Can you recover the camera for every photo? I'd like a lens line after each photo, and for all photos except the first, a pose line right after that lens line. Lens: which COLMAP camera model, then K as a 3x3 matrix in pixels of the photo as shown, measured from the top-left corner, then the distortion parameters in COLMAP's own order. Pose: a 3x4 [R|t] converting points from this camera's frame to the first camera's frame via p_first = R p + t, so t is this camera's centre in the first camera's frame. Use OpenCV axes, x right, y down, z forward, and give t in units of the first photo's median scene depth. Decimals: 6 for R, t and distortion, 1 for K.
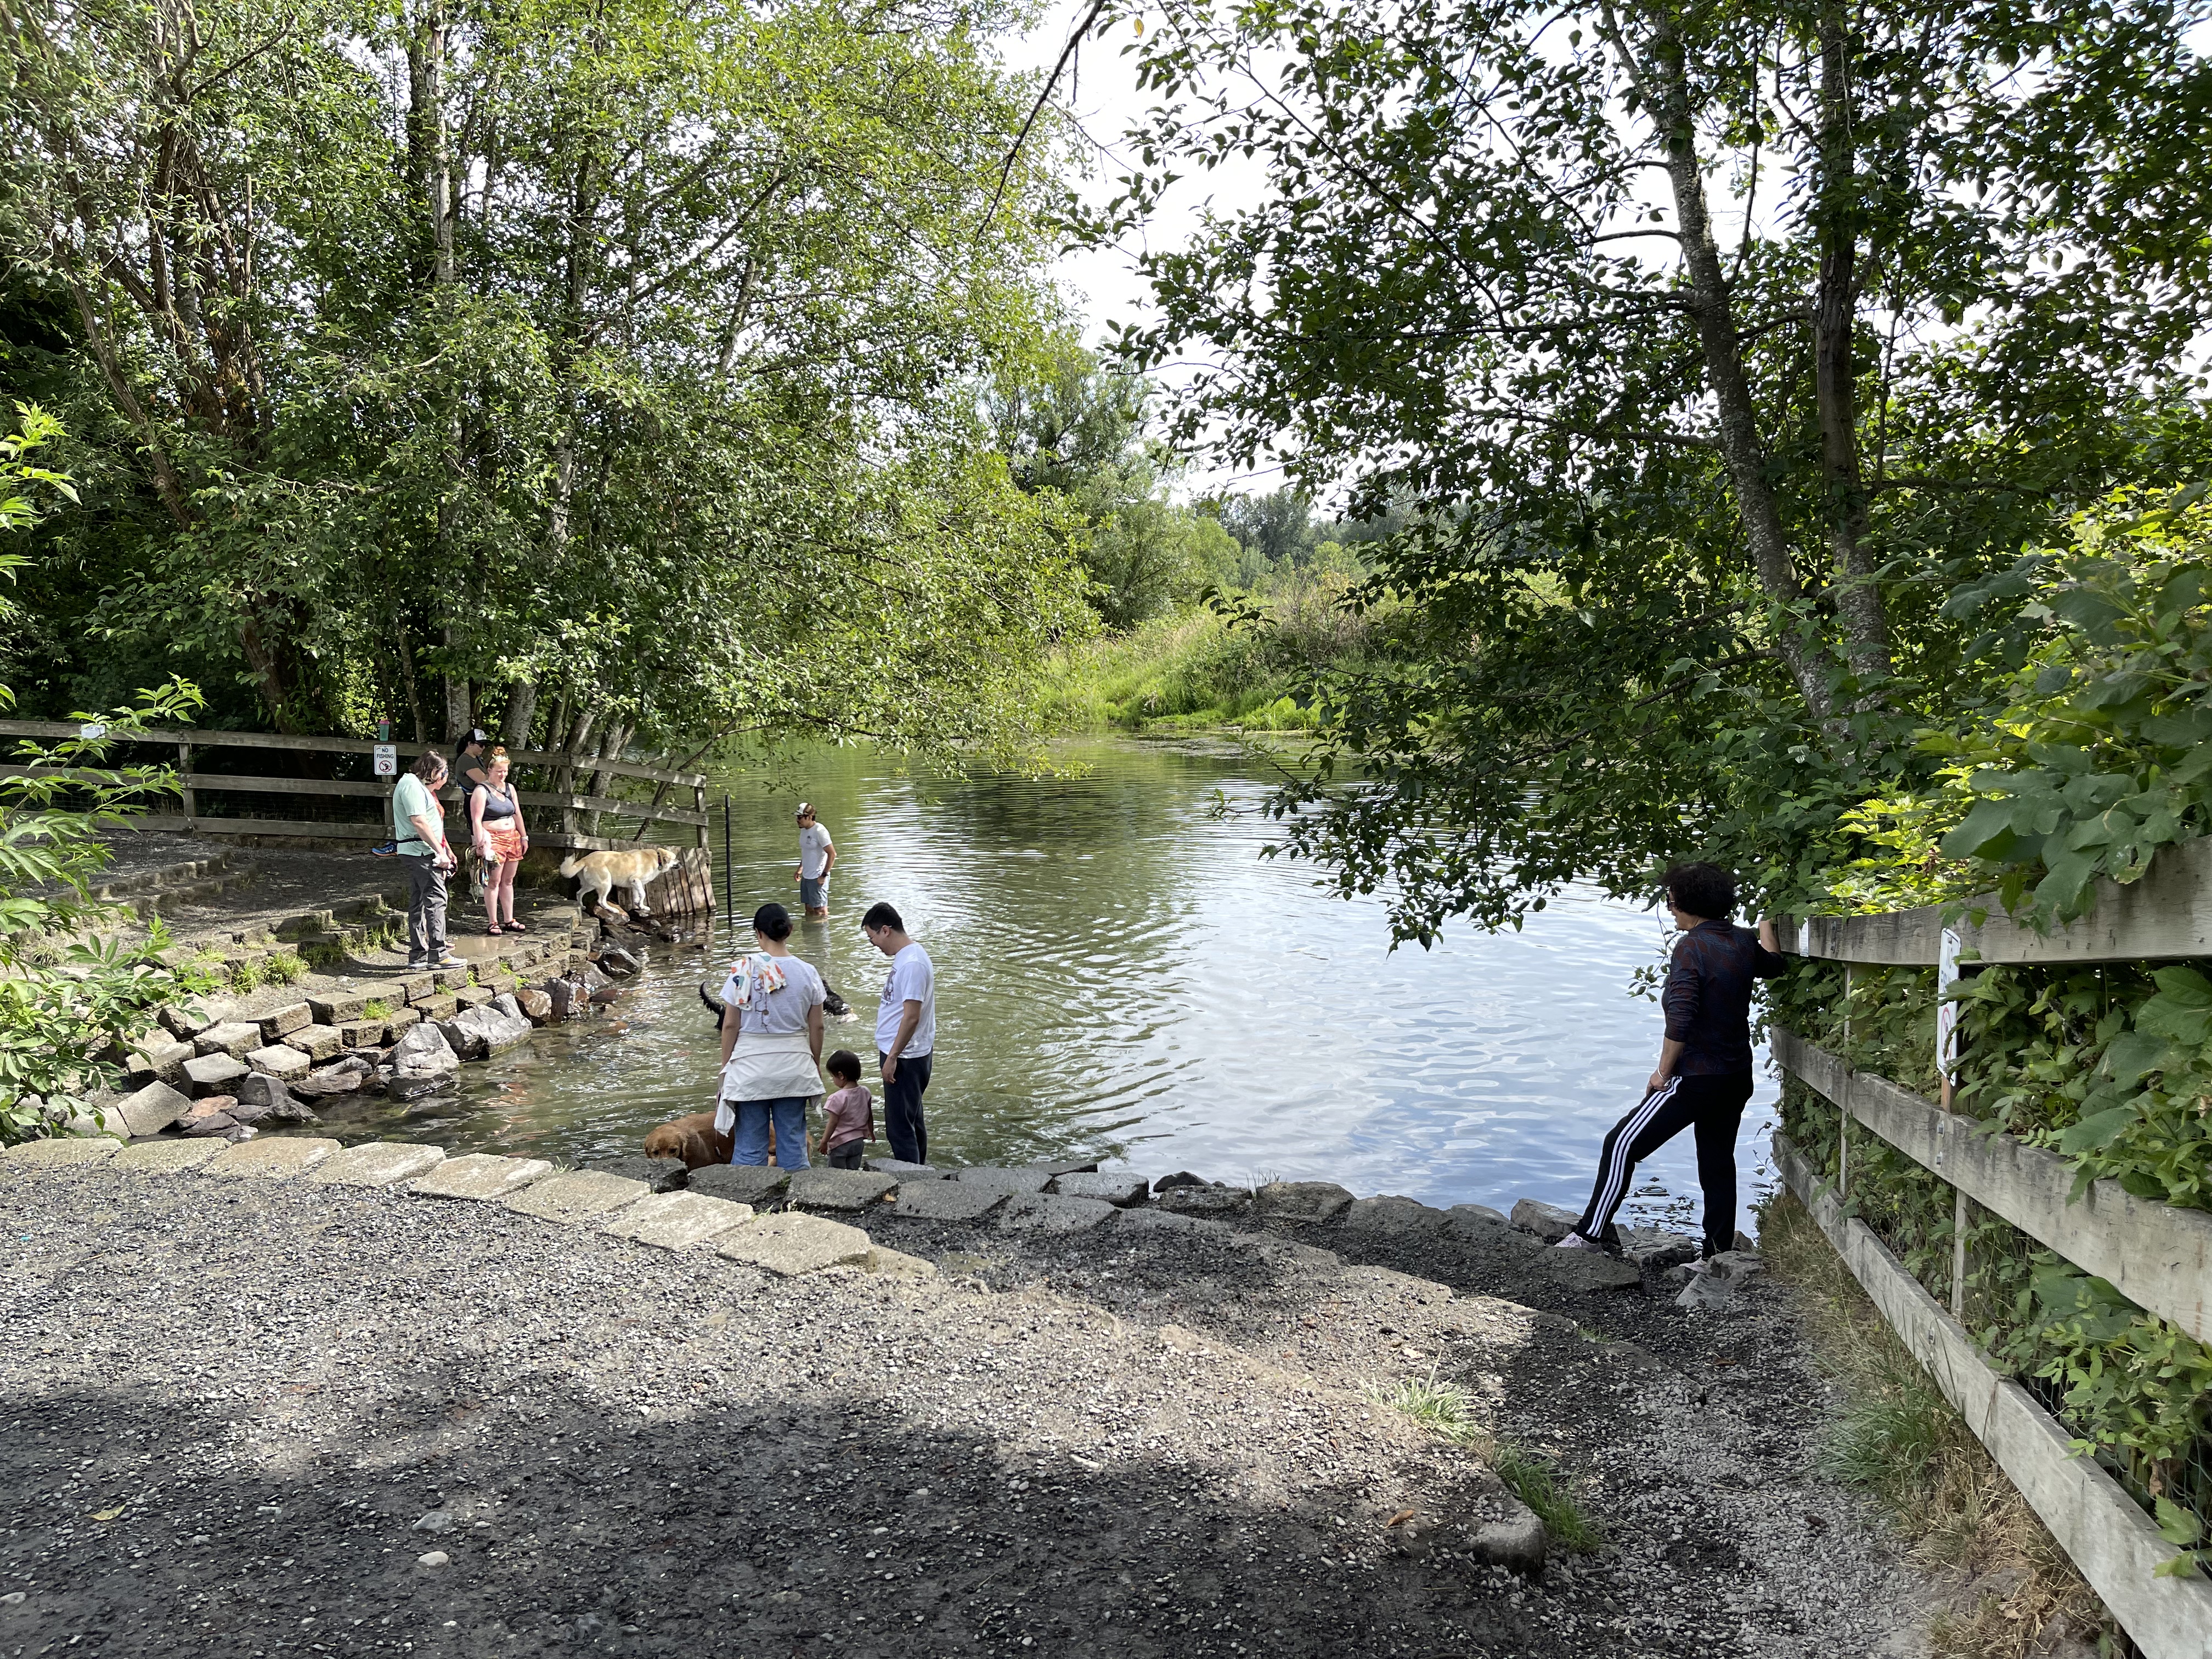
lens RADIAL K [[1603.0, 0, 1066.4], [0, 1603.0, 847.7], [0, 0, 1]] dist [0.049748, -0.033629]
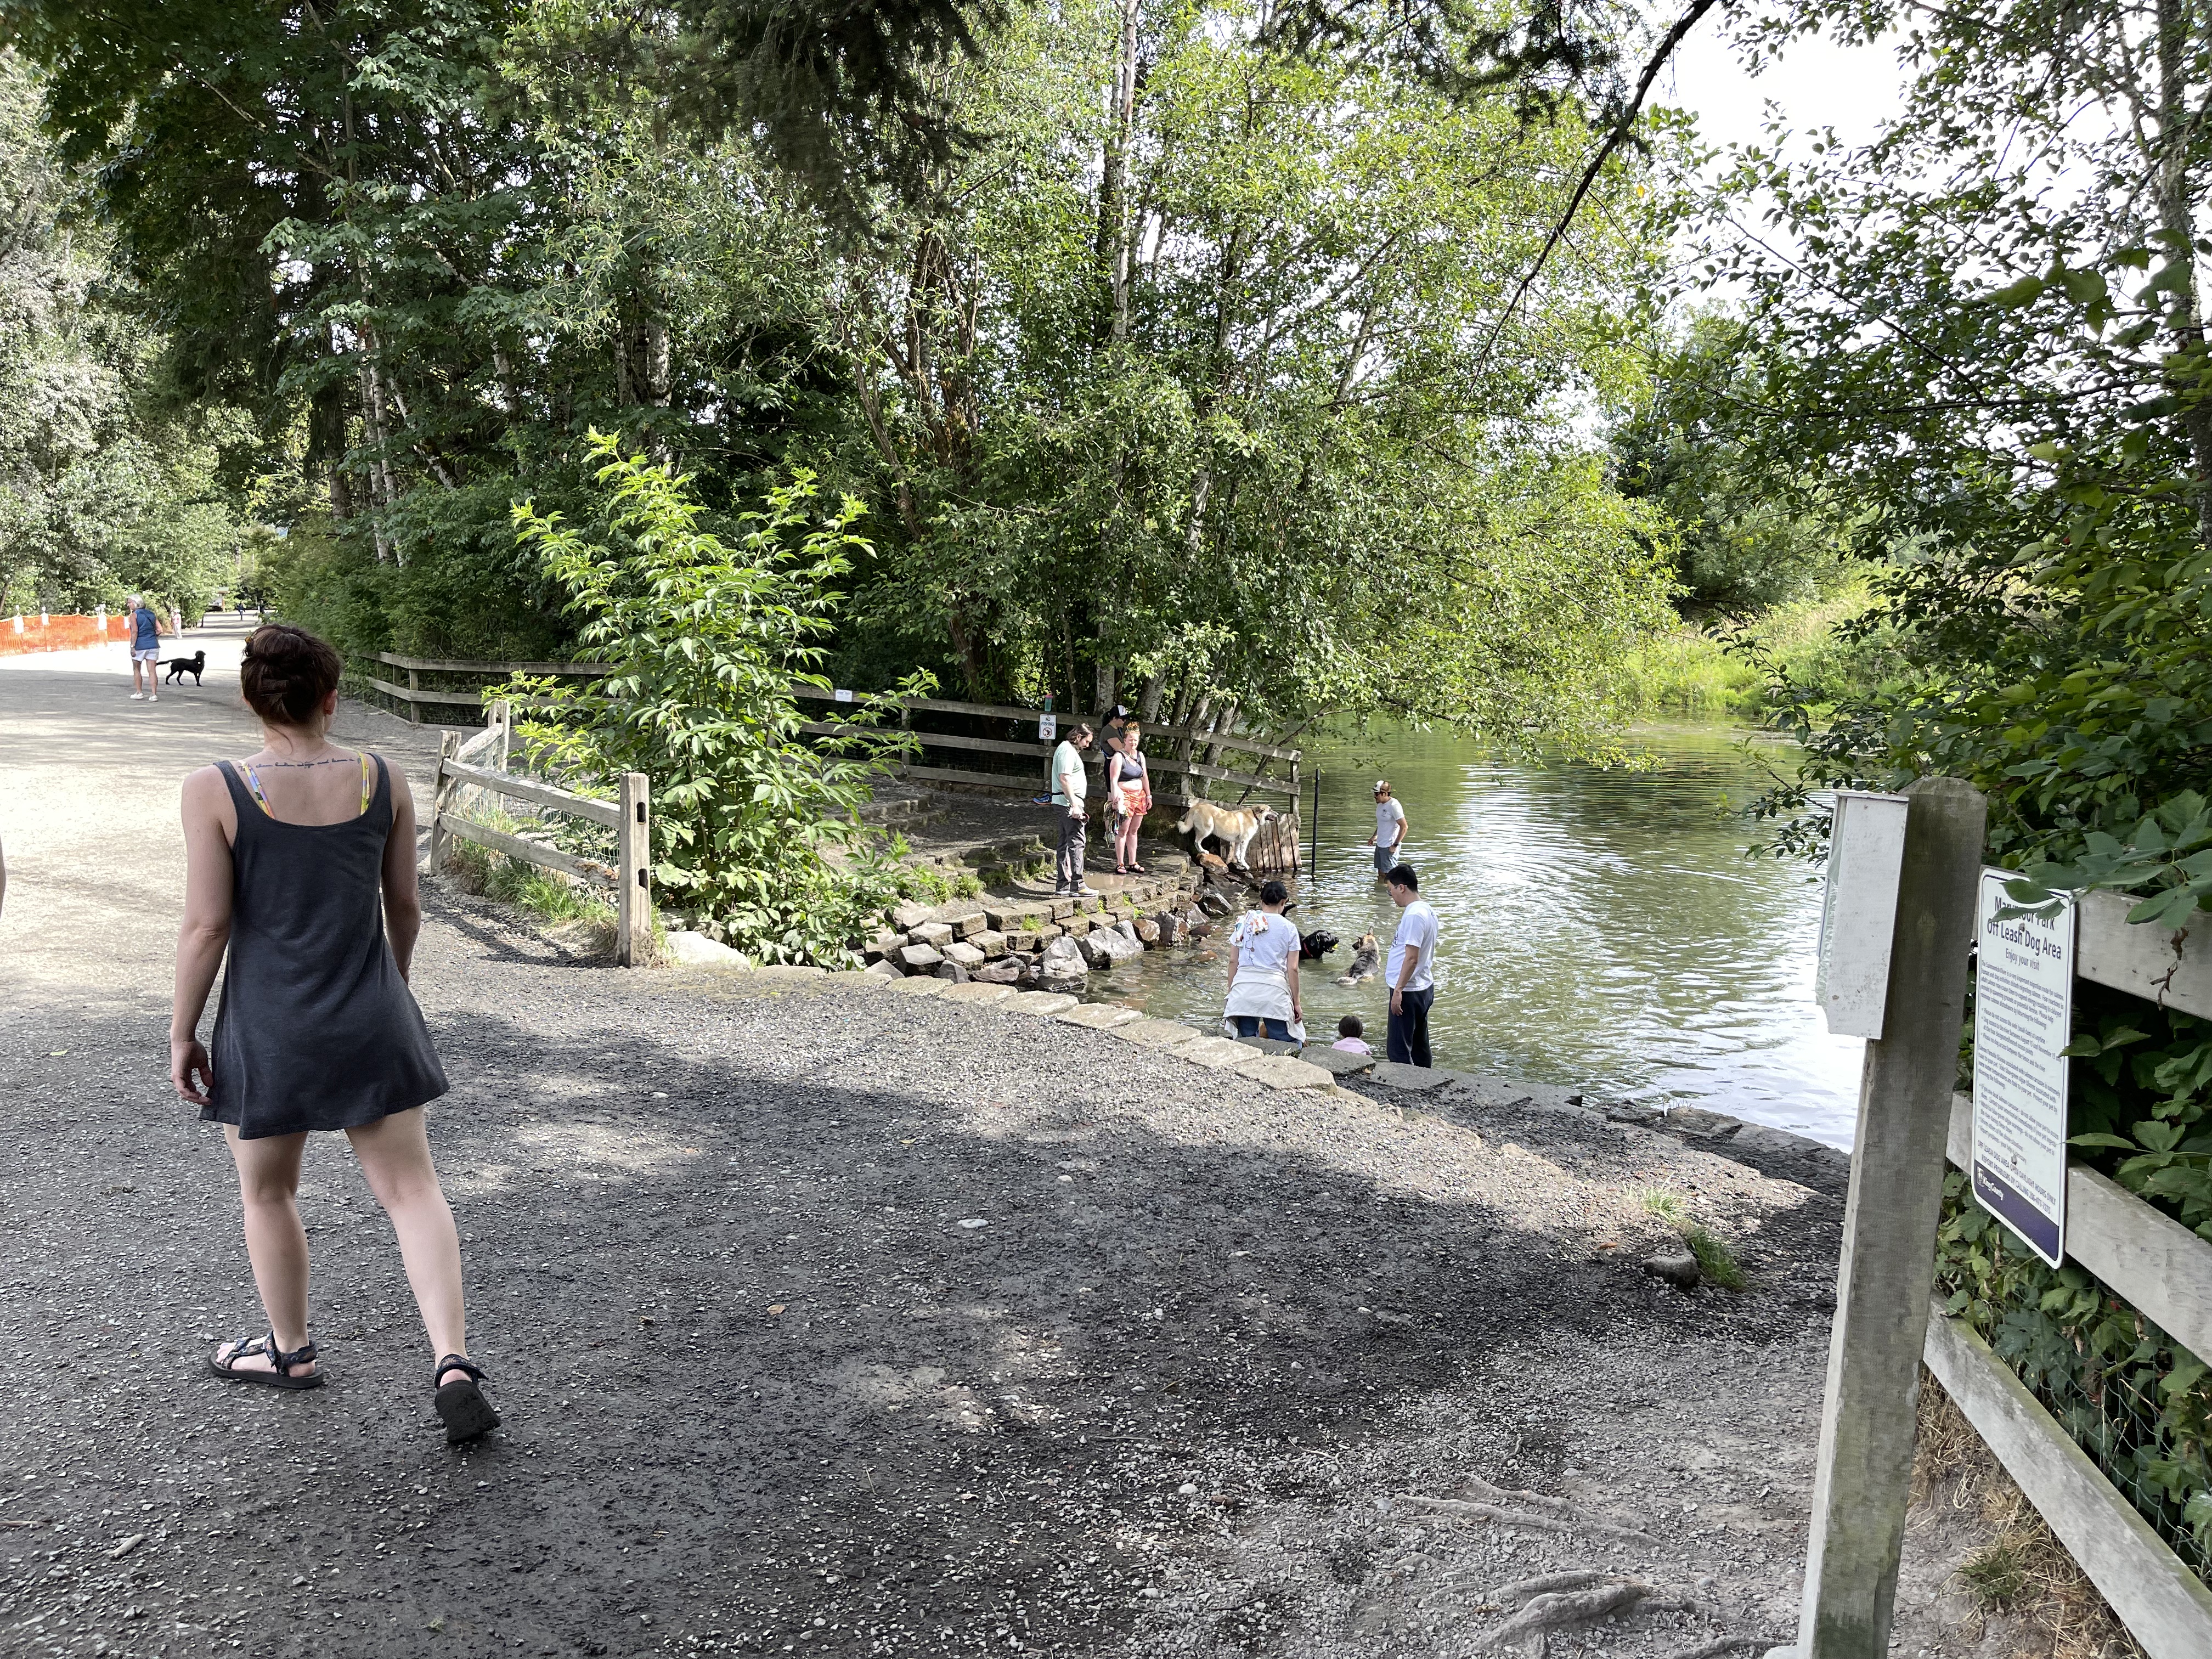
lens RADIAL K [[1612.0, 0, 1128.7], [0, 1612.0, 835.4], [0, 0, 1]] dist [0.067163, -0.077559]
pose [[0.940521, 0.066947, -0.333075, 0.070291], [-0.063521, 0.997756, 0.021178, -0.002132], [0.333745, 0.001239, 0.942663, -0.188112]]
